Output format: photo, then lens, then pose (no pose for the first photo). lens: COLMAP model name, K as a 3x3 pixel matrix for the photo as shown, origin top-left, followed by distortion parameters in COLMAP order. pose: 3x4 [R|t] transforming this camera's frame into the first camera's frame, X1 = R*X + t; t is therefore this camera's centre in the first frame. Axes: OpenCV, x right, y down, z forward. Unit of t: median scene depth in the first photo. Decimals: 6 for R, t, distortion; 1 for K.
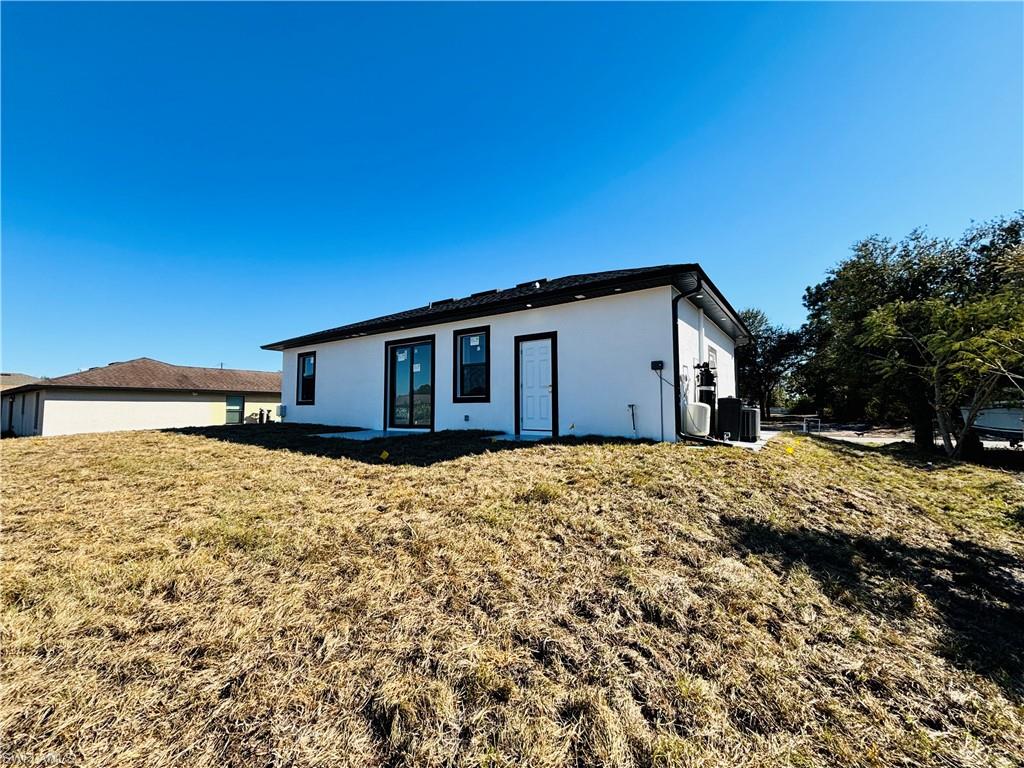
lens RADIAL K [[411.0, 0, 510.8], [0, 411.0, 381.1], [0, 0, 1]] dist [-0.000231, -0.000086]
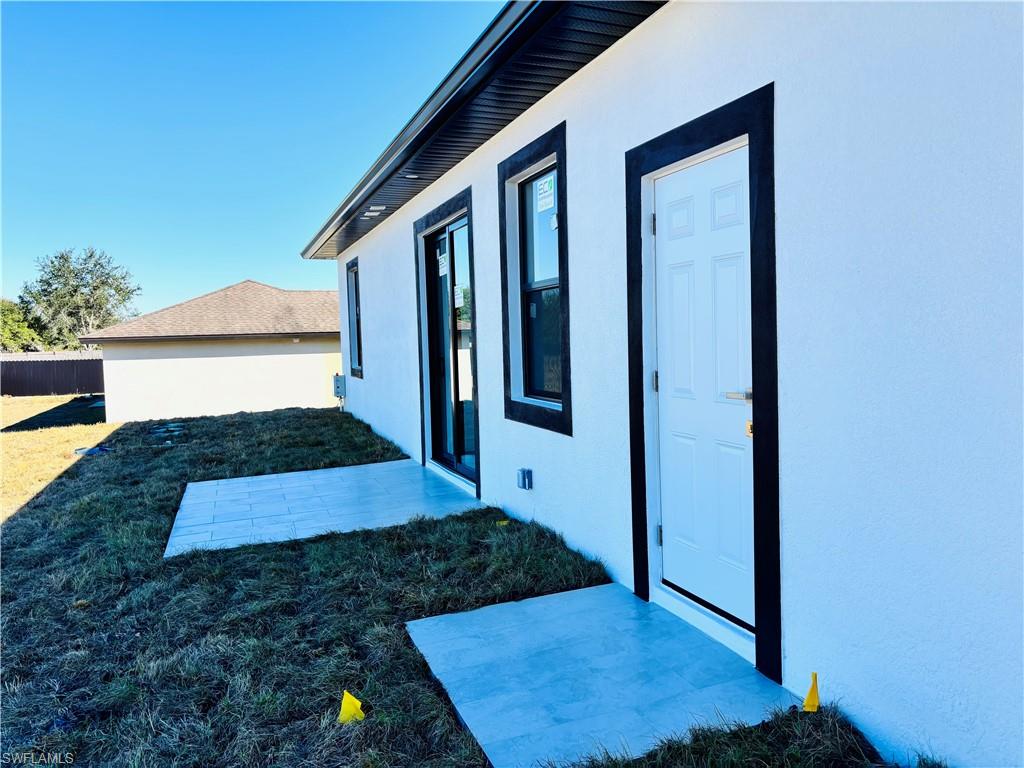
lens RADIAL K [[770.4, 0, 511.2], [0, 770.4, 381.9], [0, 0, 1]] dist [0.005981, 0.006733]
pose [[0.829215, 0.012257, -0.558795, 0.179488], [0.063458, 0.991230, 0.115910, -0.037189], [0.555315, -0.131575, 0.821166, 0.582473]]
